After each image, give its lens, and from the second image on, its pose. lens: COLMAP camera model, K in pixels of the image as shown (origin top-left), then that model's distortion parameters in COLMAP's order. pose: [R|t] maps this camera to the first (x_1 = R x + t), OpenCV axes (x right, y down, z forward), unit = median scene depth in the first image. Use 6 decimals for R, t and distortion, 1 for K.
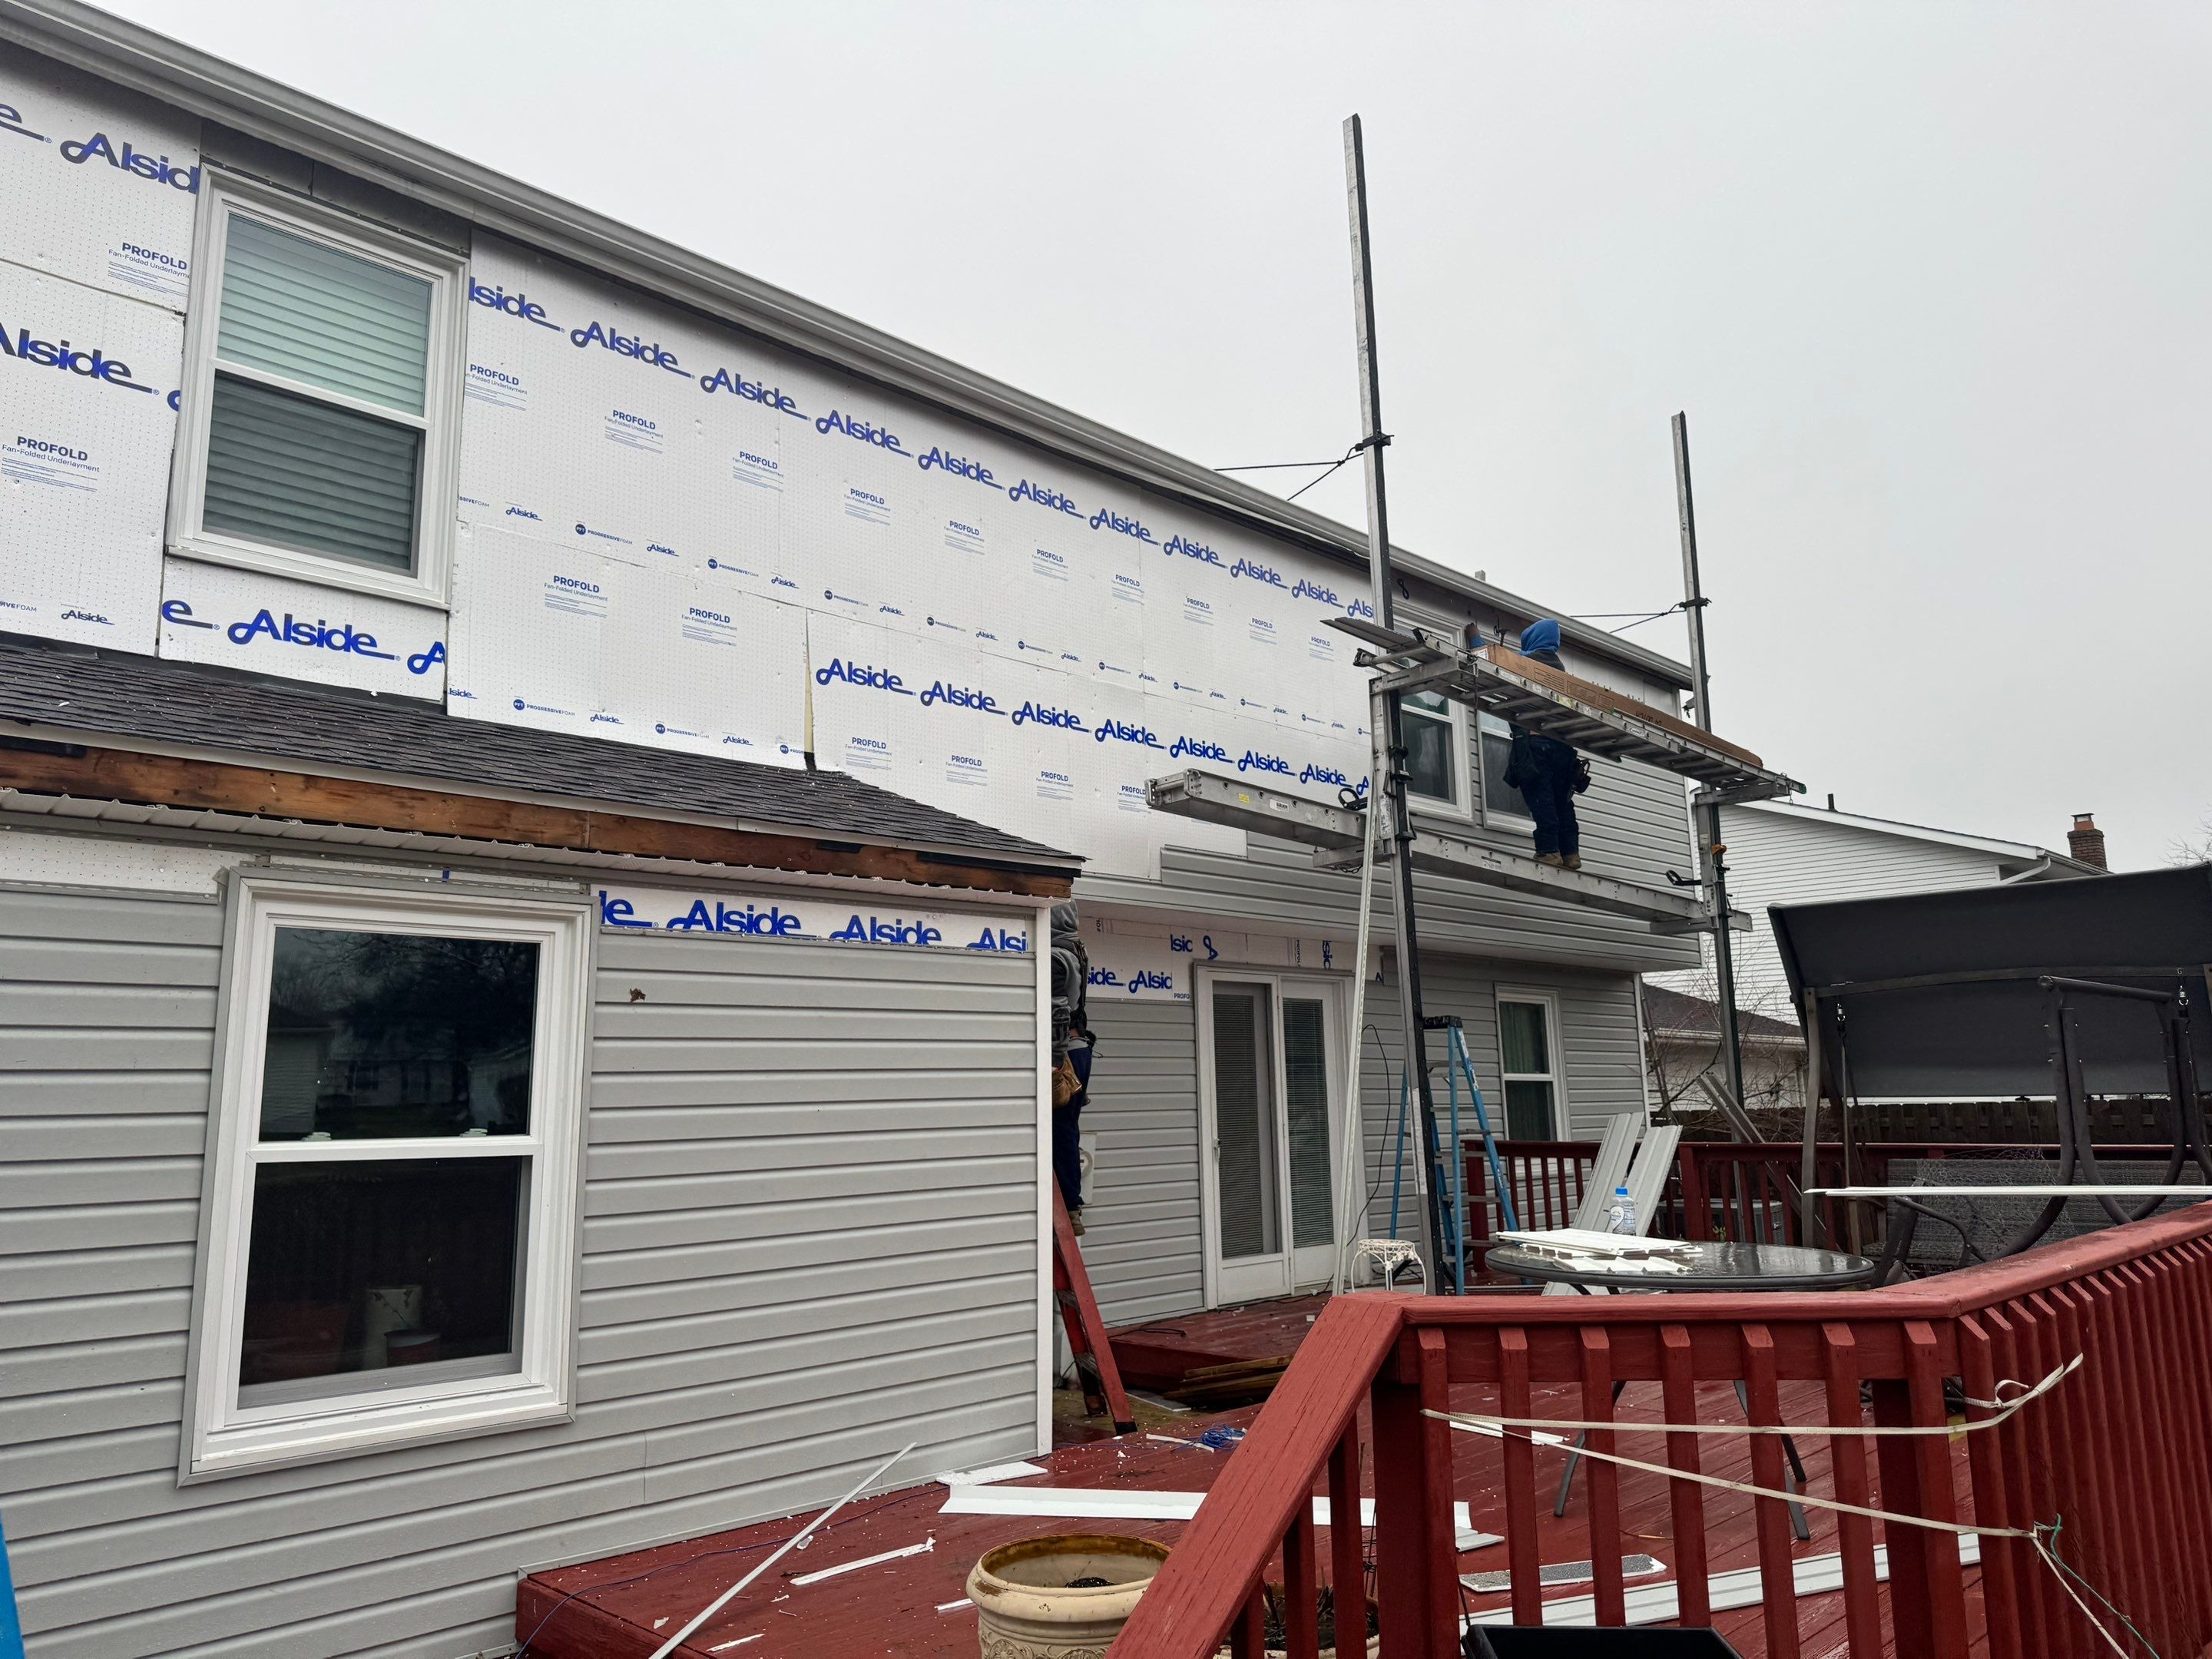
lens RADIAL K [[1560.3, 0, 1103.5], [0, 1560.3, 826.8], [0, 0, 1]] dist [0.048780, 0.000531]
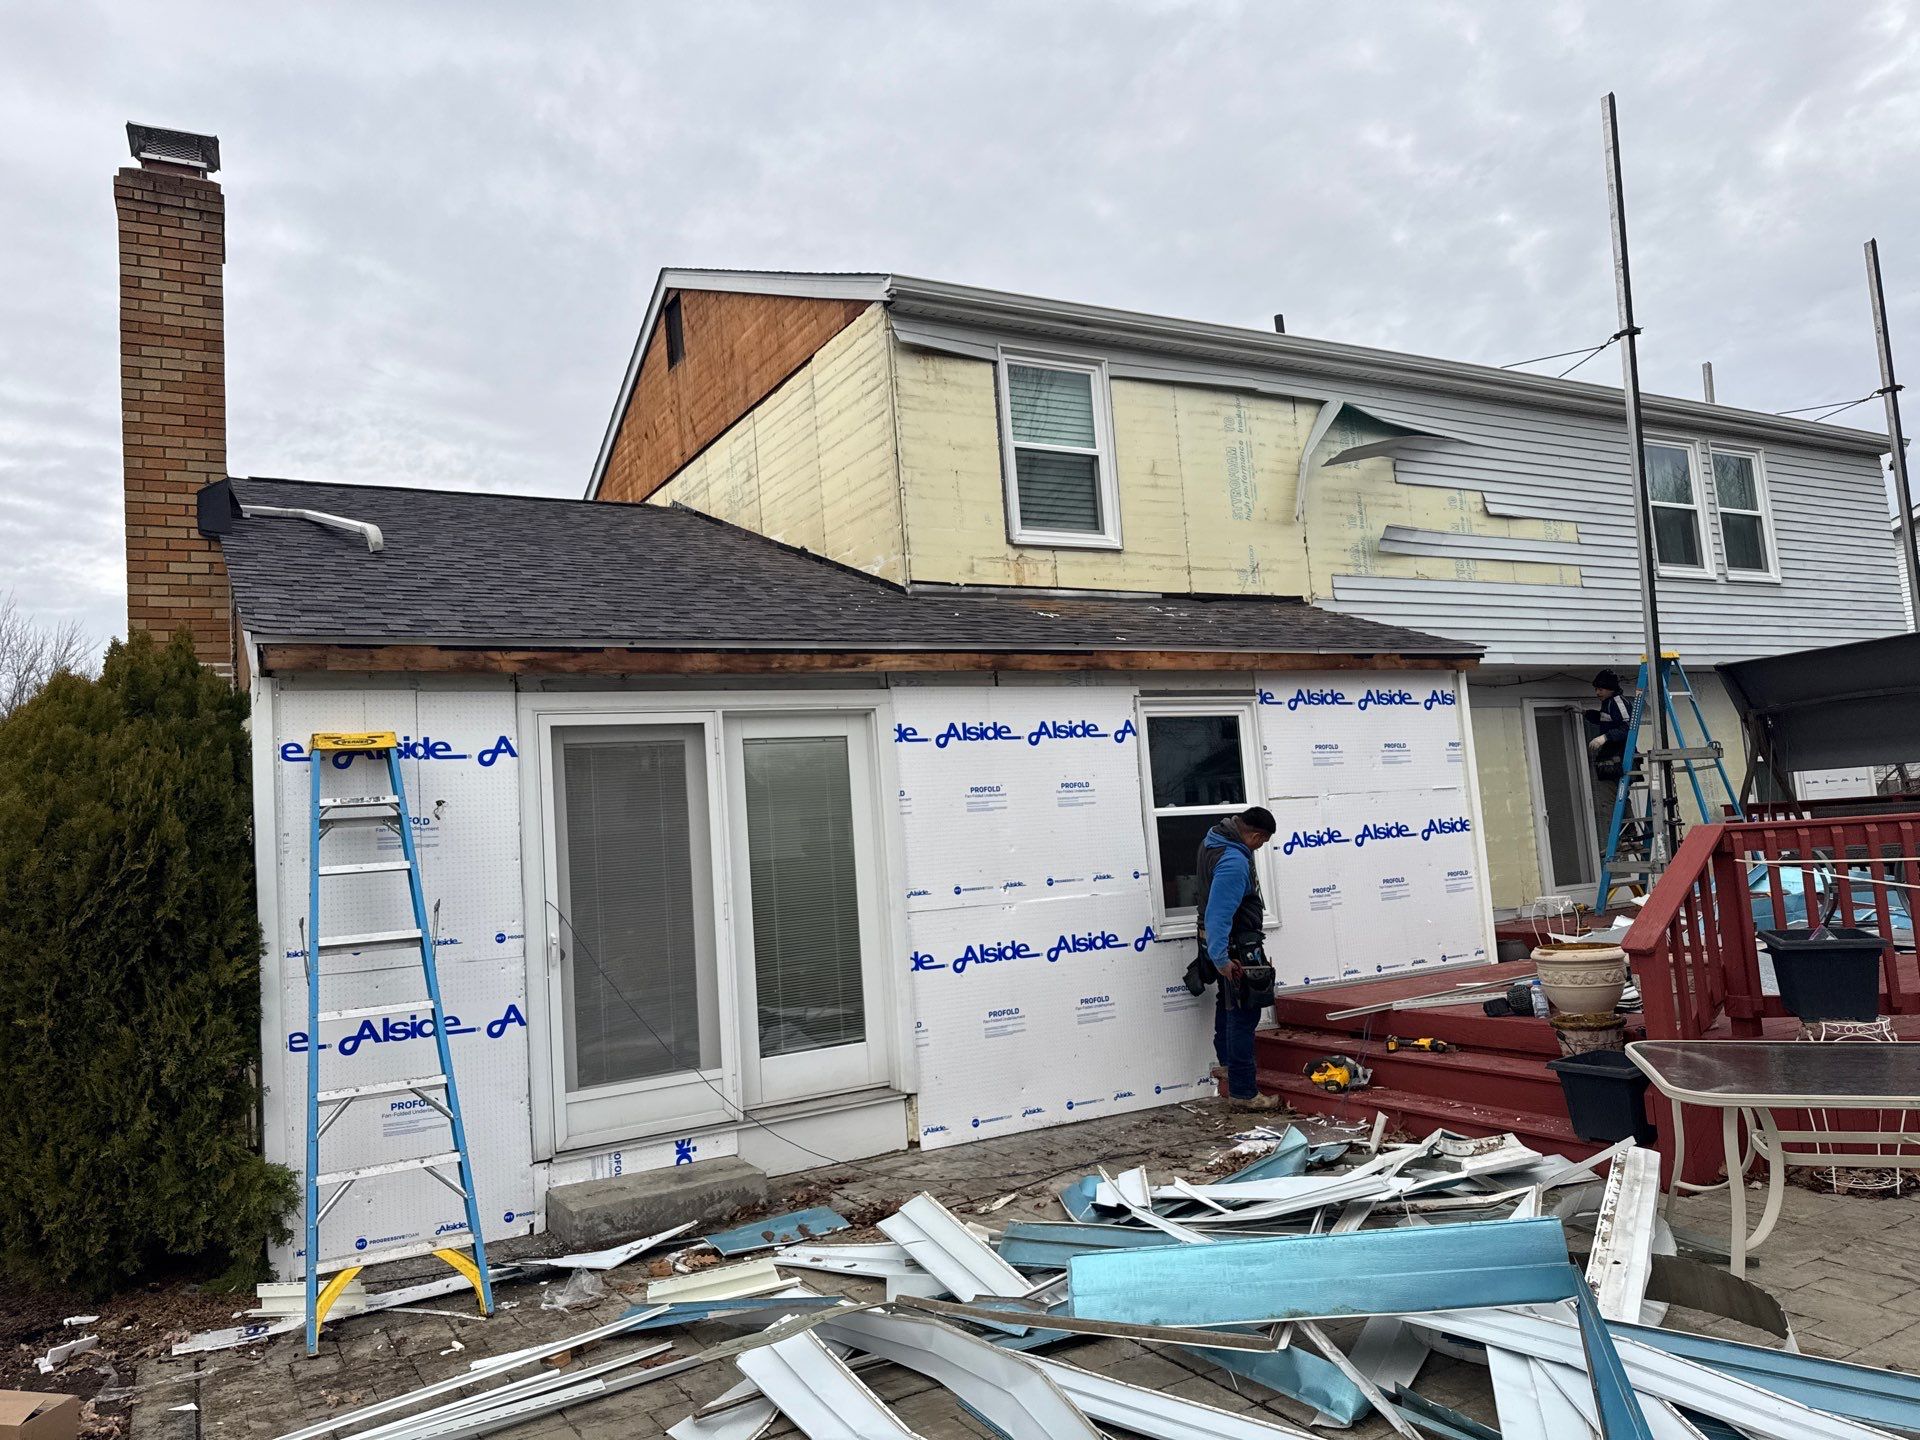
lens RADIAL K [[1350.9, 0, 981.1], [0, 1350.9, 716.6], [0, 0, 1]] dist [0.111981, -0.133824]
pose [[0.964703, -0.081044, -0.250558, -0.178470], [0.102747, 0.991893, 0.074769, -0.074502], [0.242467, -0.097874, 0.965210, -0.649981]]
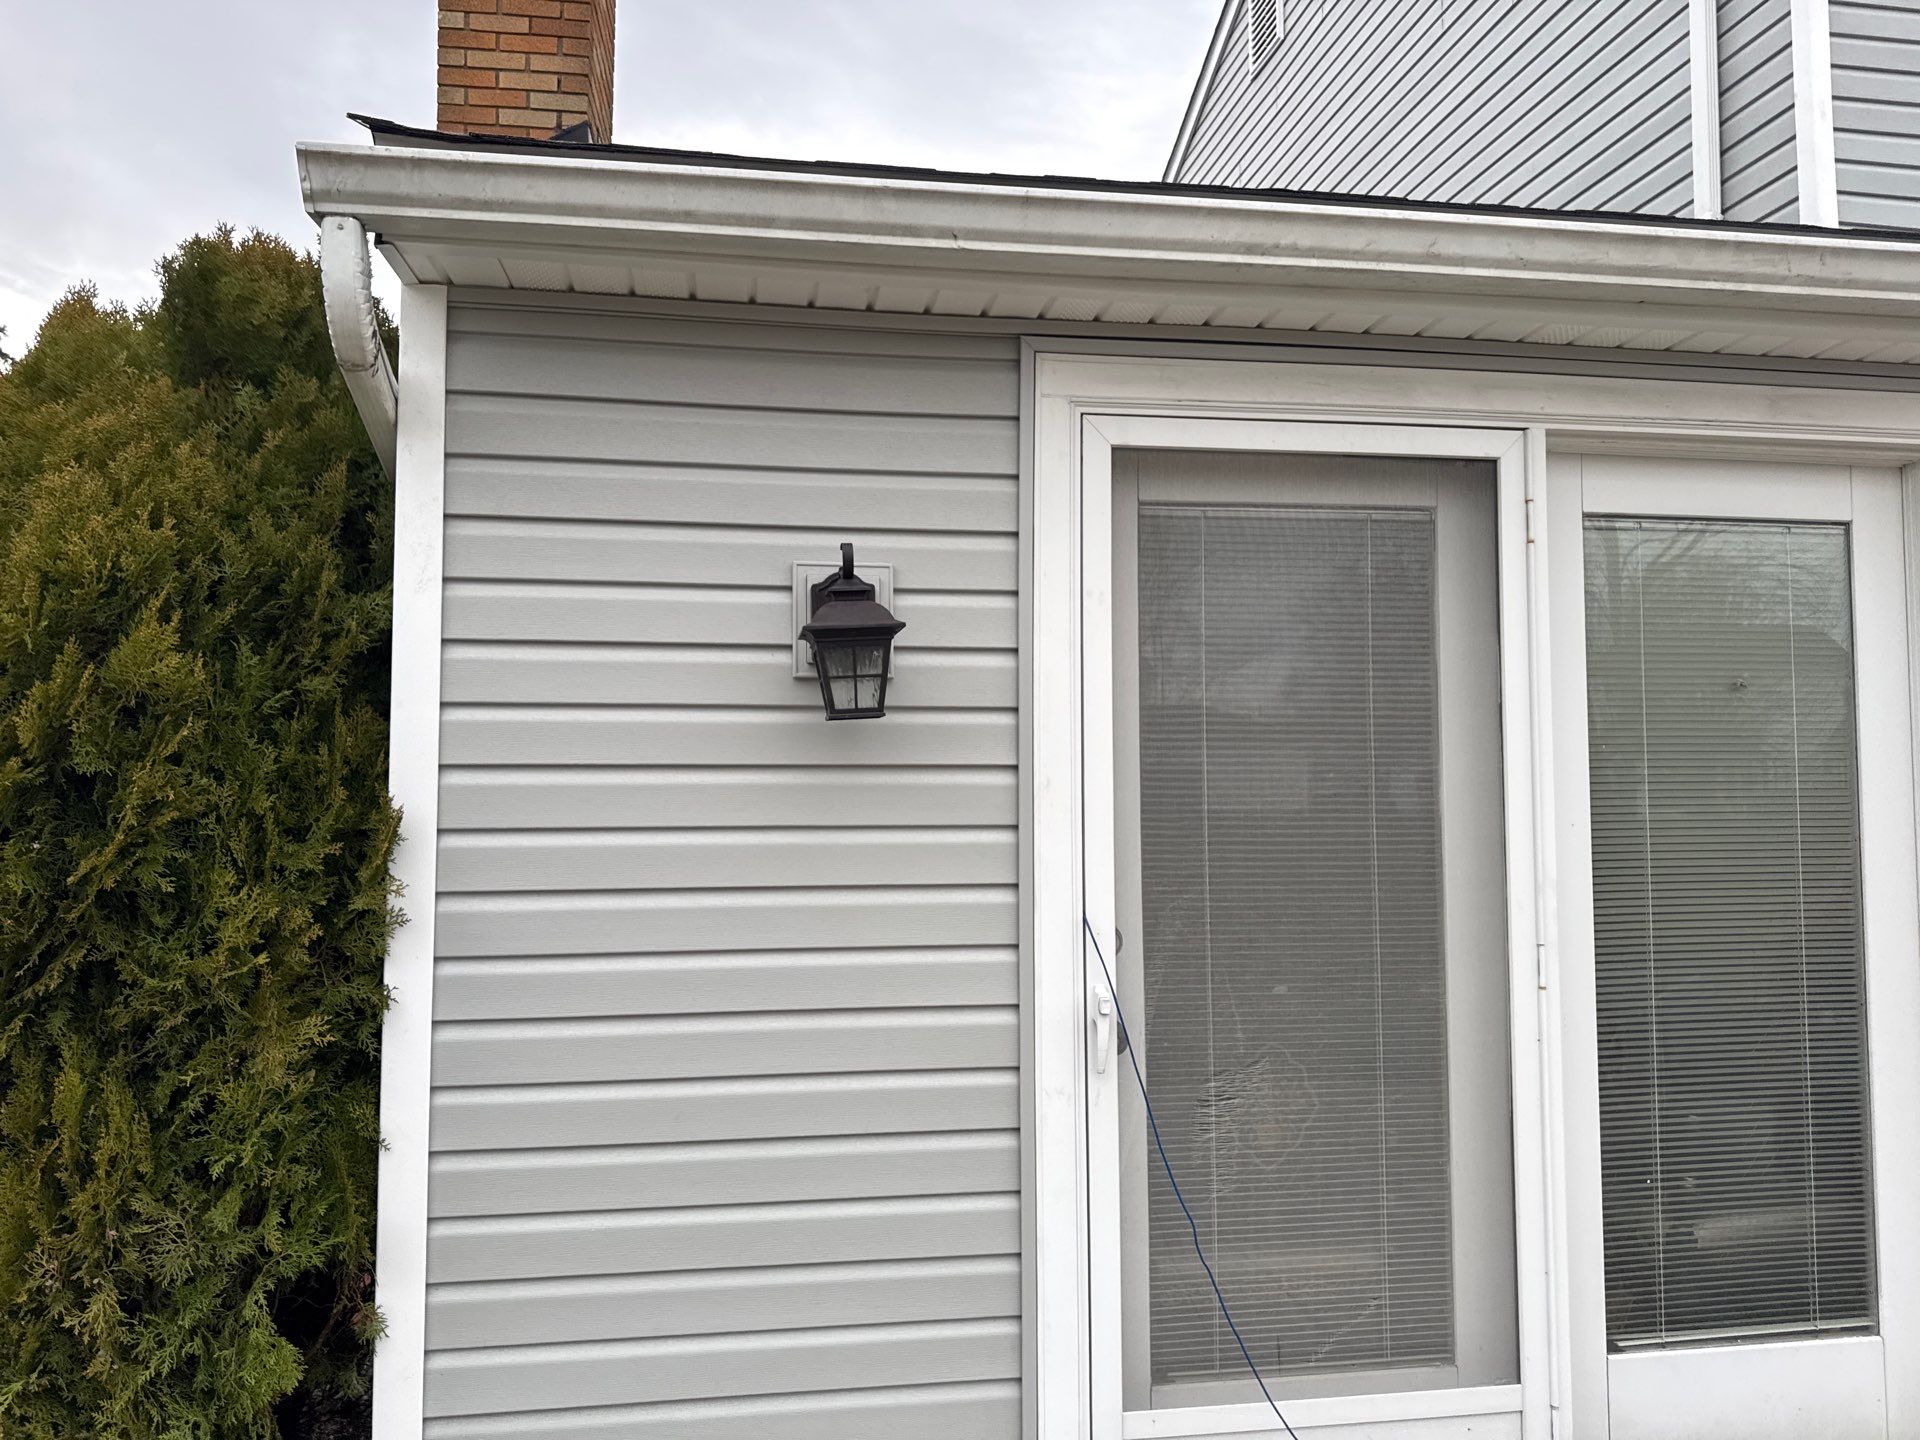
lens RADIAL K [[1354.3, 0, 957.9], [0, 1354.3, 717.6], [0, 0, 1]] dist [0.048780, 0.000531]
pose [[0.812314, -0.022841, -0.582773, -0.567346], [0.091023, 0.991954, 0.087995, 0.016665], [0.576074, -0.124525, 0.807856, -0.076807]]
